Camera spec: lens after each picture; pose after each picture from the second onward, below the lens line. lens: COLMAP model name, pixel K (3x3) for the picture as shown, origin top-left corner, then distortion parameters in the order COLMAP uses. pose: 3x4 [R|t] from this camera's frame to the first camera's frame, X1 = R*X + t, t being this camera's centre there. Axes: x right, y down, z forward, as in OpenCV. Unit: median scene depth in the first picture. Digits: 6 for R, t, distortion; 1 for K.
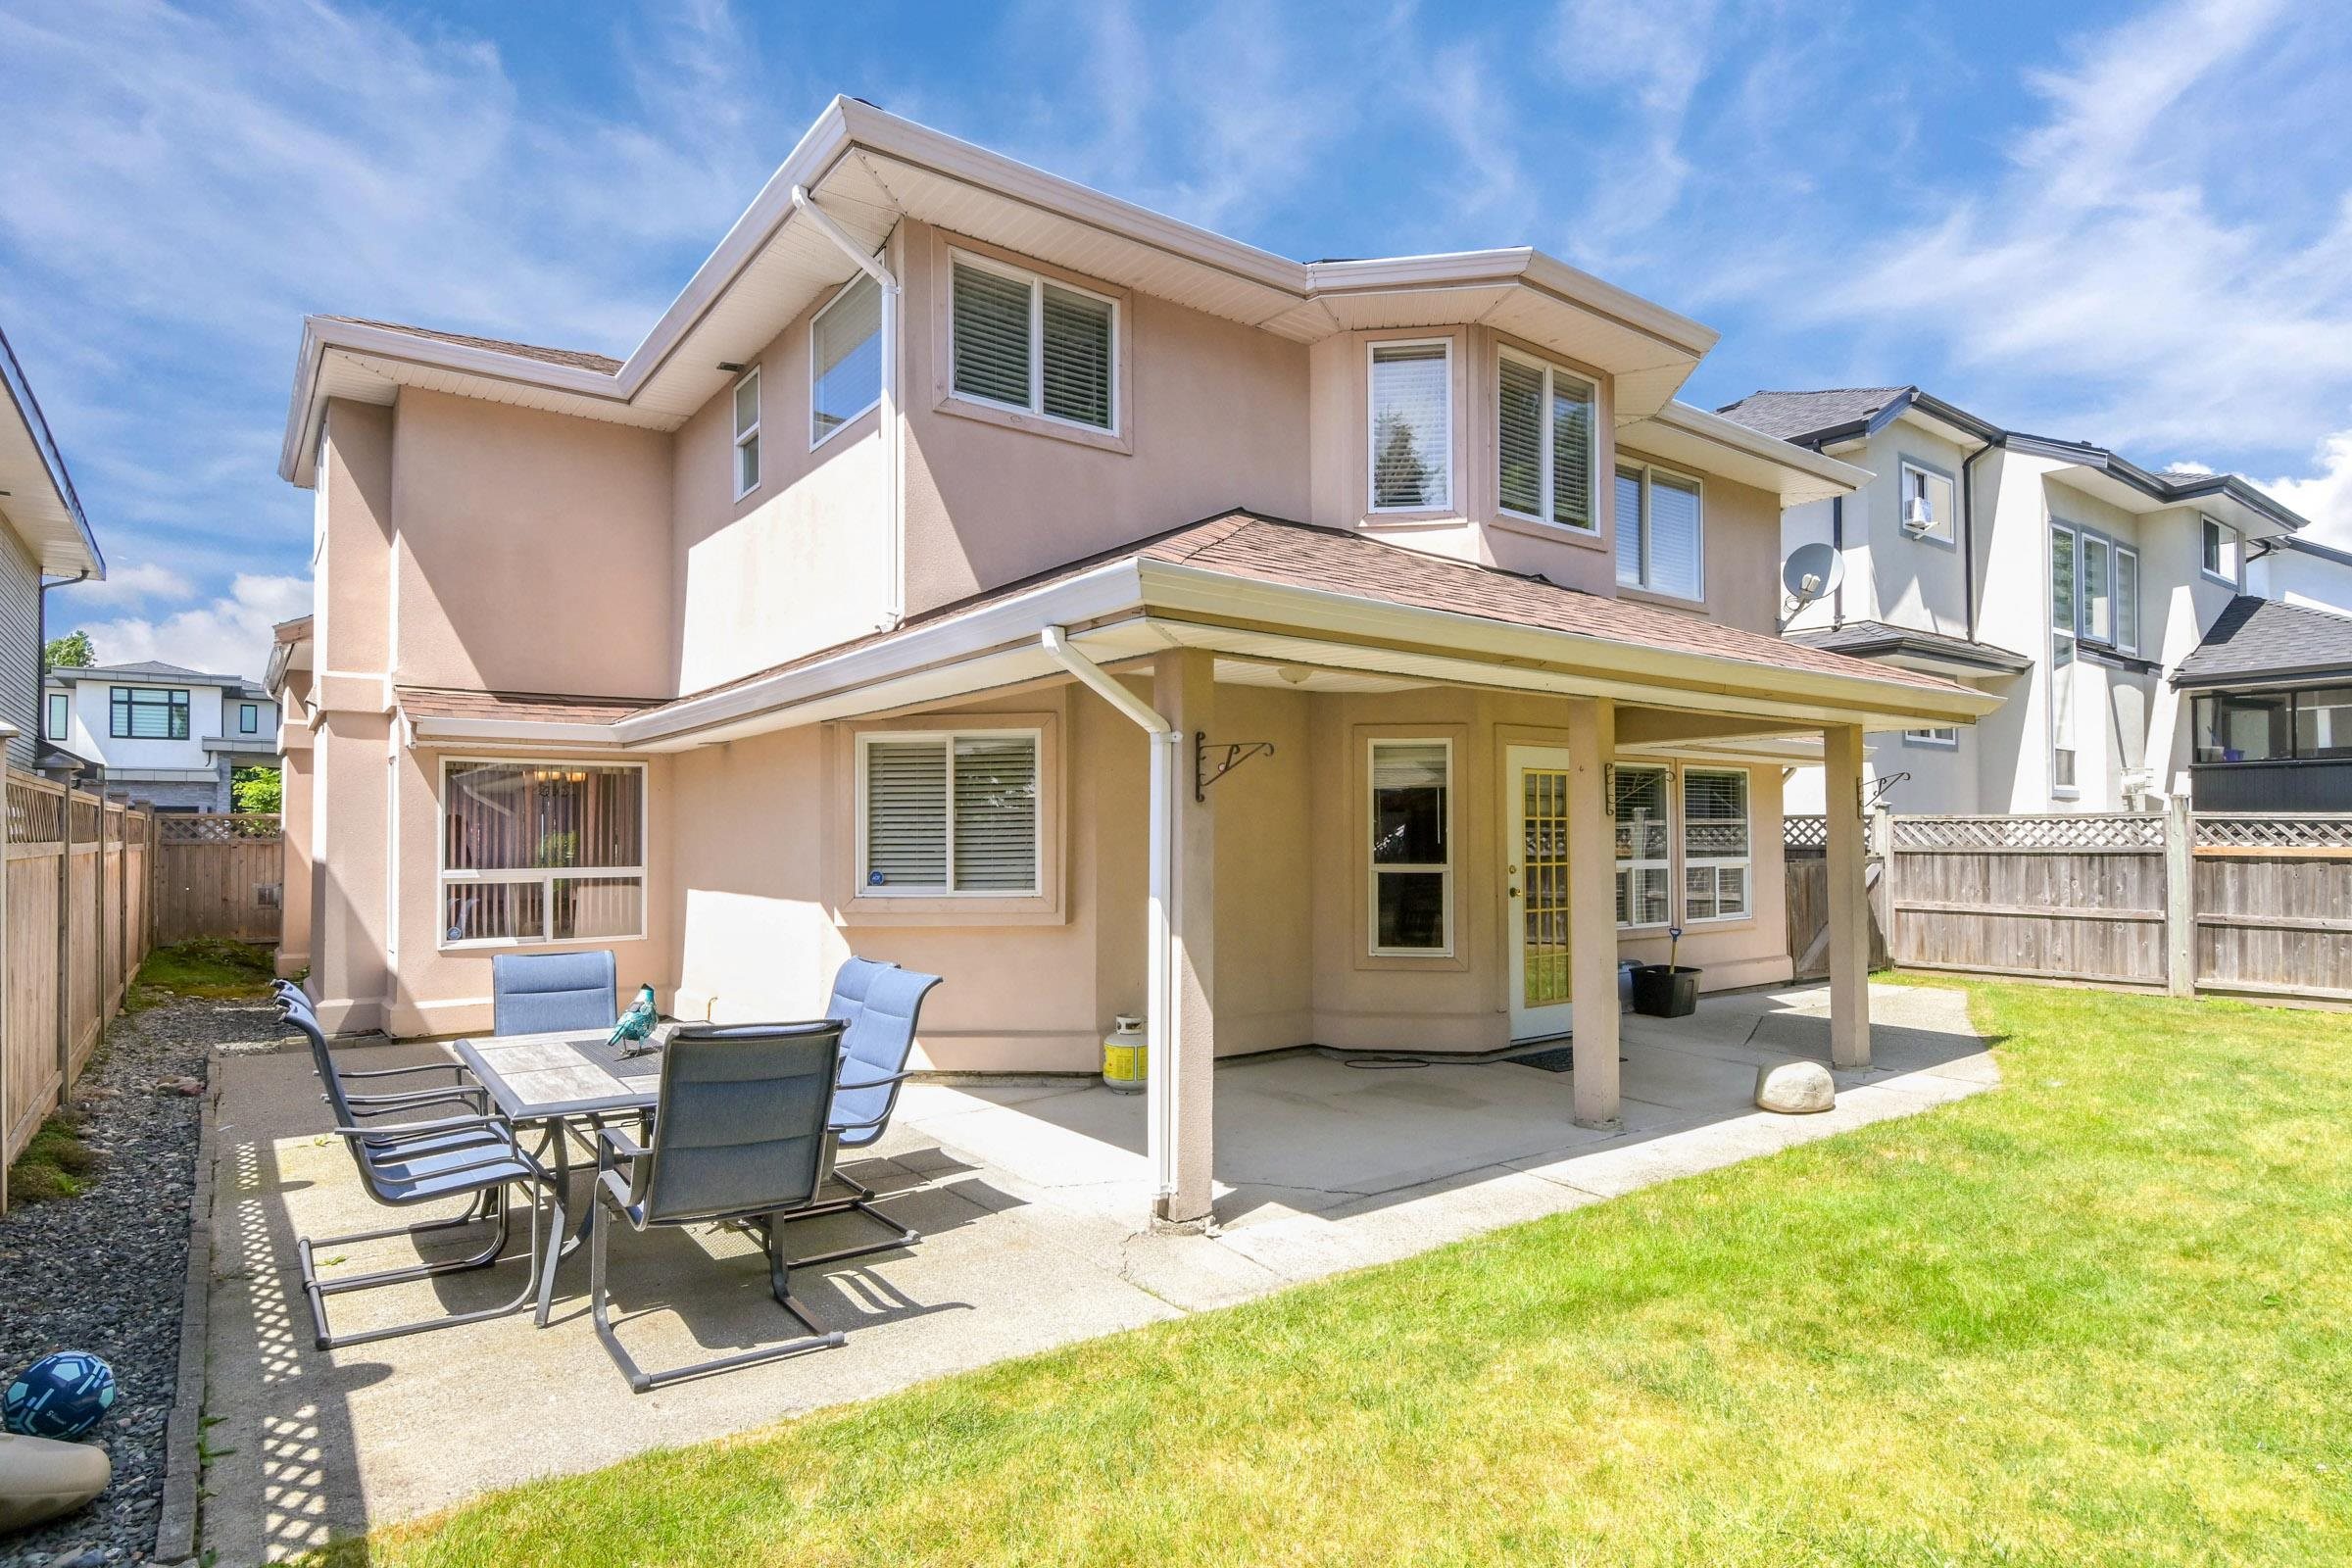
lens RADIAL K [[1243.7, 0, 1180.9], [0, 1243.7, 810.3], [0, 0, 1]] dist [0.021085, -0.014231]
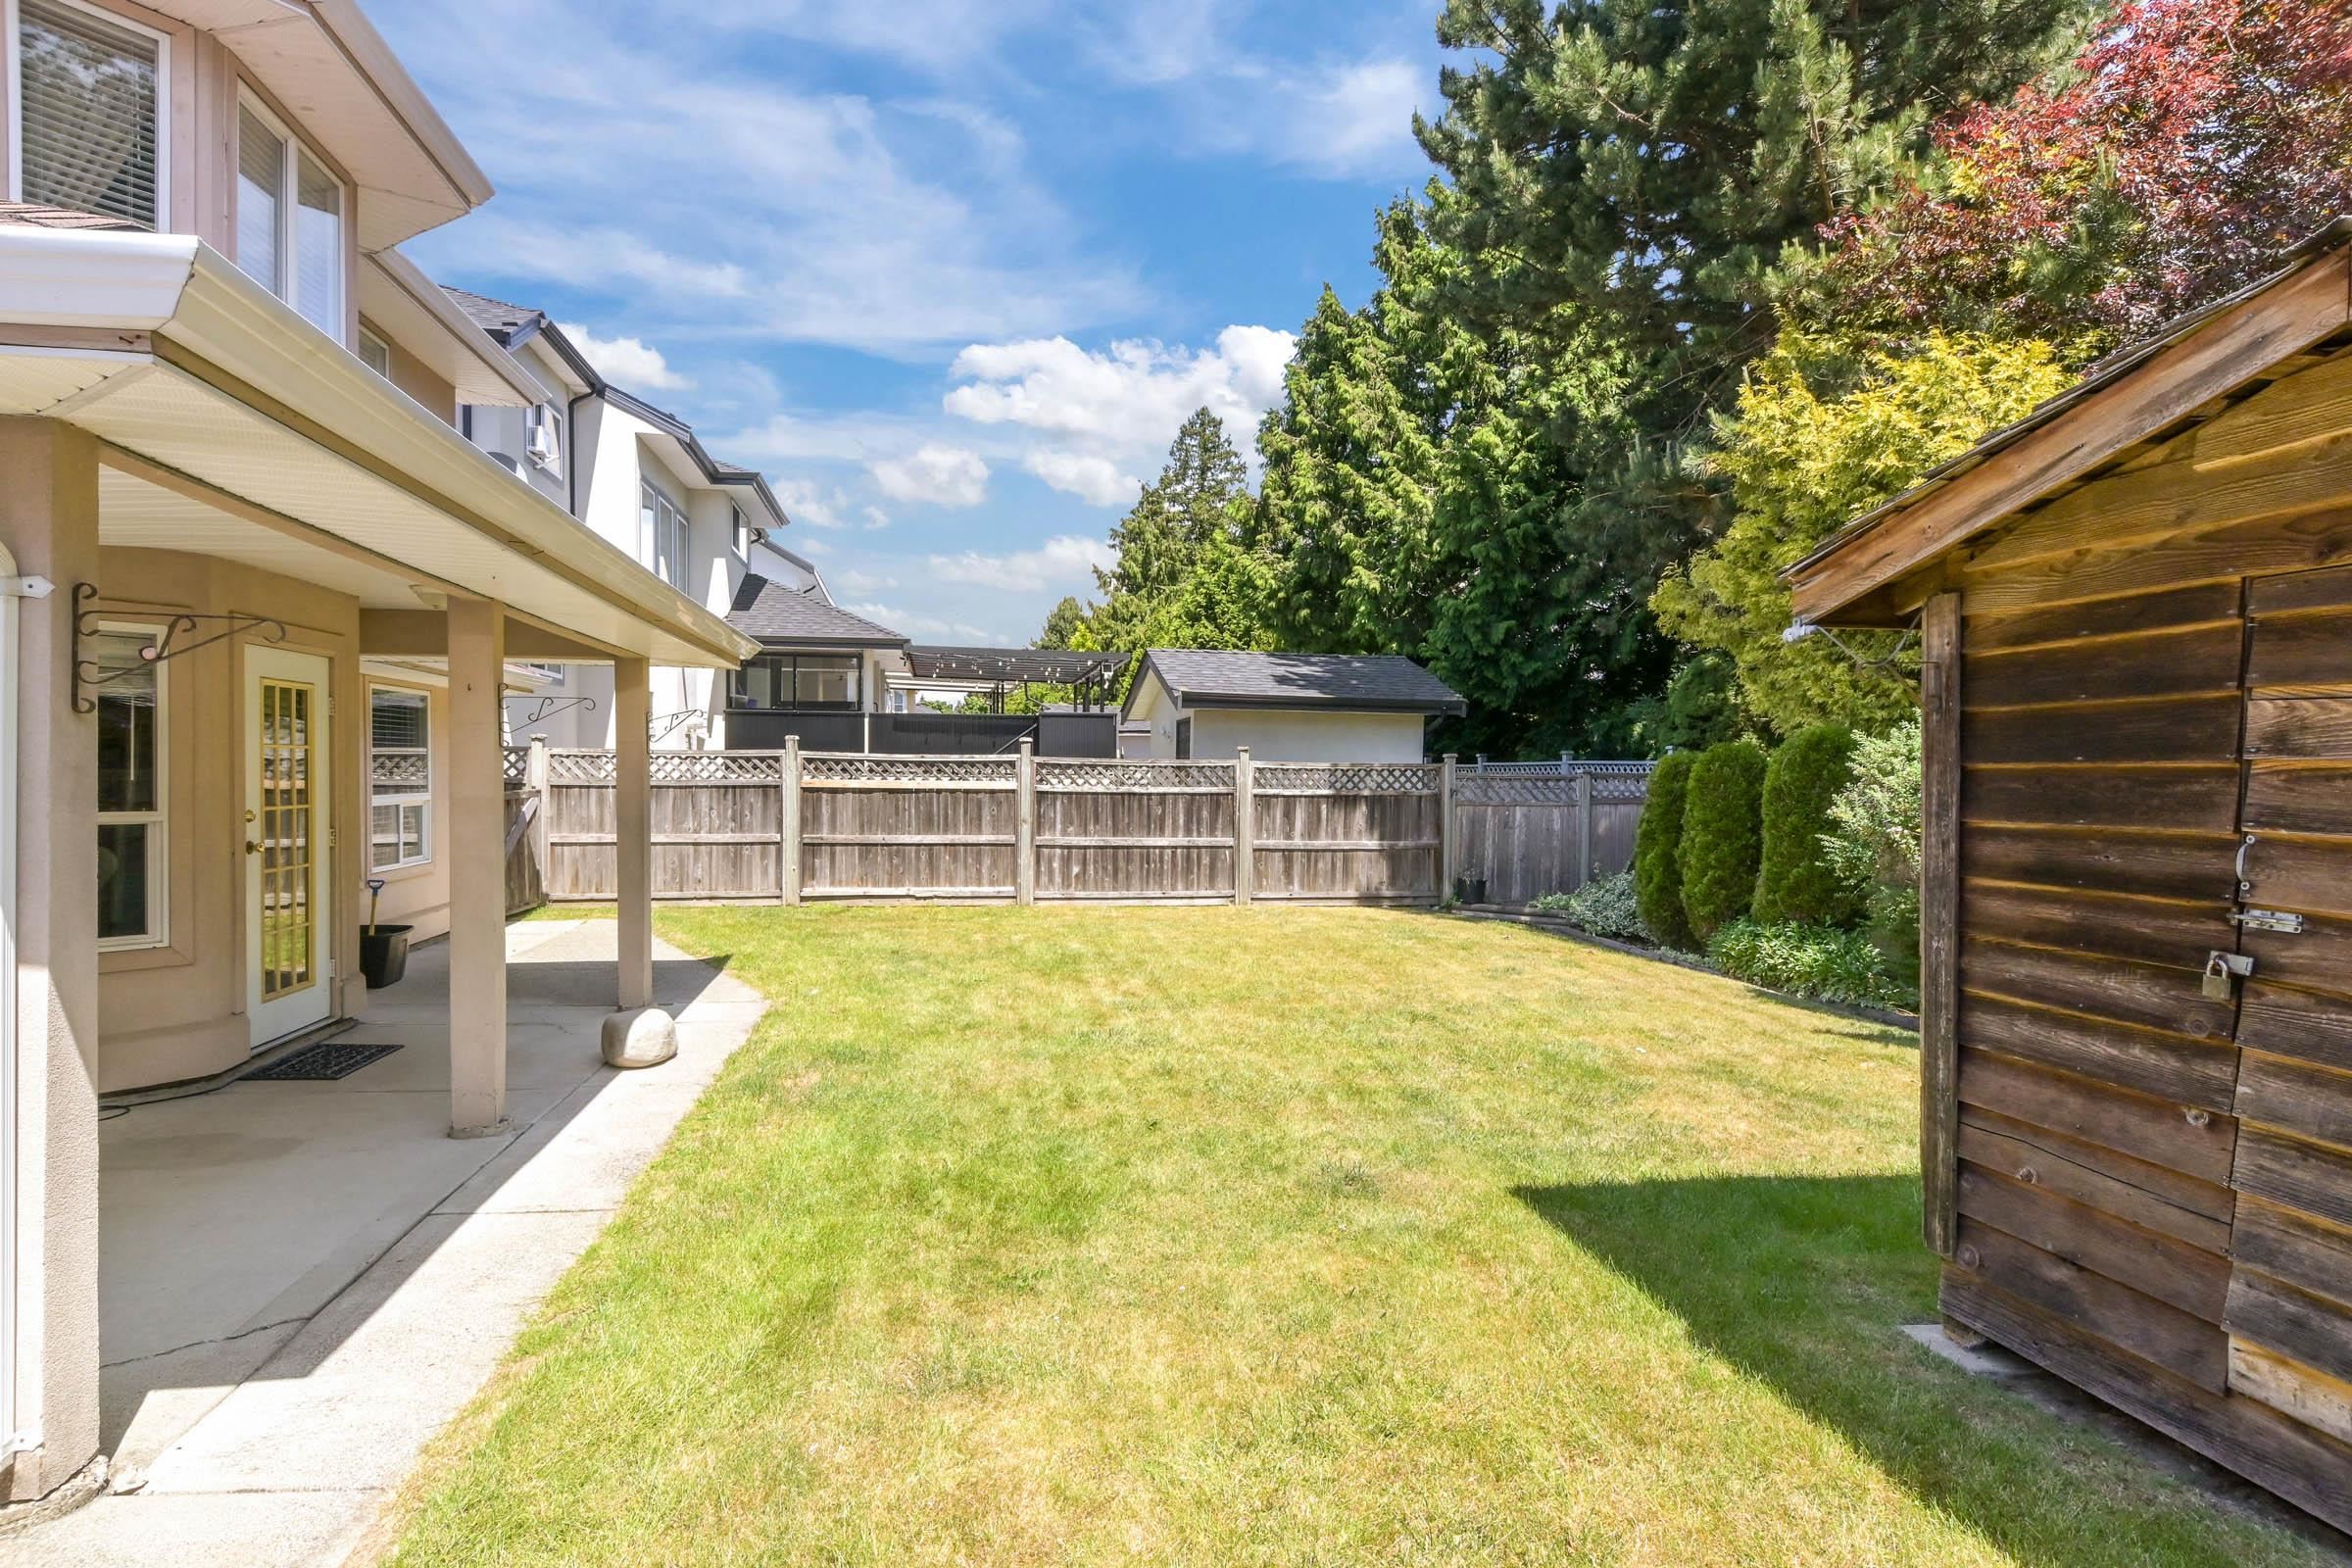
lens RADIAL K [[1246.0, 0, 1176.0], [0, 1246.0, 784.0], [0, 0, 1]] dist [0.035401, -0.025500]
pose [[0.443843, -0.004431, 0.896094, -0.137619], [-0.027507, 0.999449, 0.018566, 0.000379], [-0.895682, -0.032889, 0.443477, 0.171431]]
